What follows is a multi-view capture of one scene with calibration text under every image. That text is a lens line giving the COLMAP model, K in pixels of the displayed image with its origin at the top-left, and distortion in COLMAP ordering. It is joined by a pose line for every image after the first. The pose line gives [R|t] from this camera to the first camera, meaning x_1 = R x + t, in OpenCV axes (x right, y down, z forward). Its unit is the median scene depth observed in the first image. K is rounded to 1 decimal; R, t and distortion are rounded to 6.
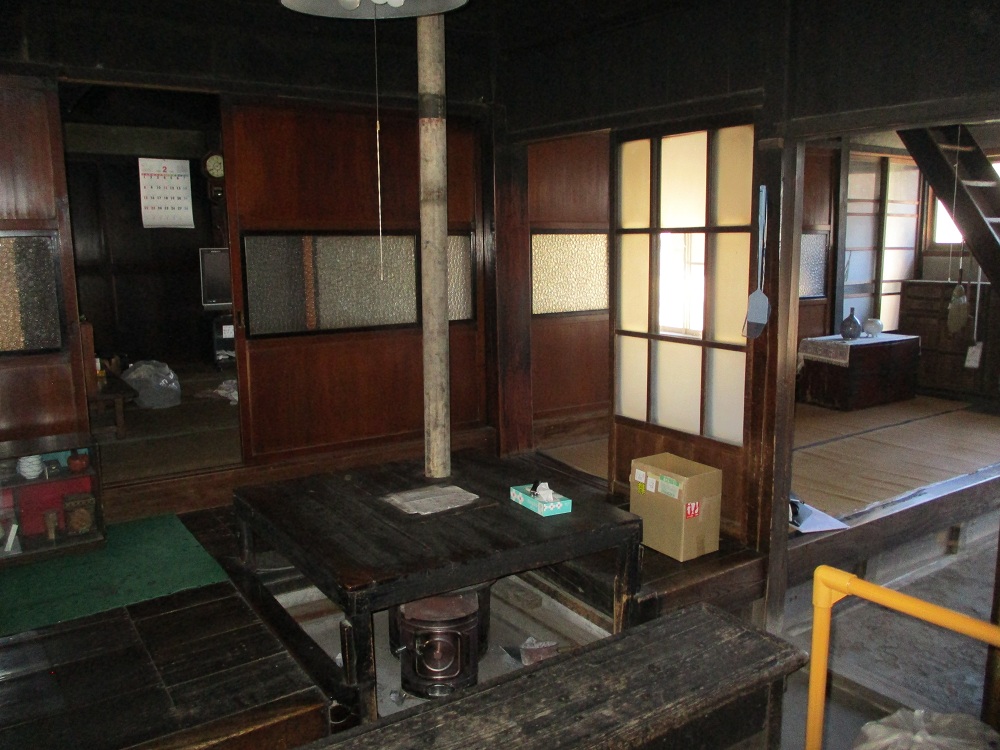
lens RADIAL K [[821.7, 0, 500.0], [0, 821.7, 375.0], [0, 0, 1]] dist [-0.049869, -0.000687]
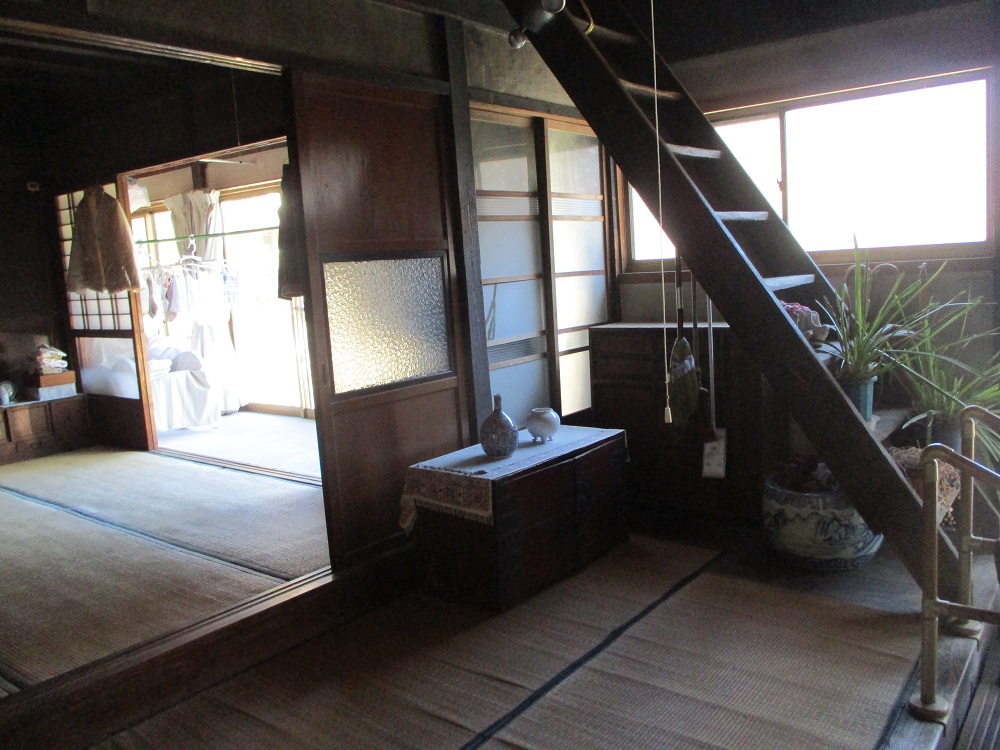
lens RADIAL K [[821.7, 0, 500.0], [0, 821.7, 375.0], [0, 0, 1]] dist [-0.049869, -0.000687]
pose [[0.949186, -0.088994, 0.301871, 0.257097], [0.098563, 0.994993, -0.016586, -0.080729], [-0.298883, 0.045496, 0.953205, 0.462822]]
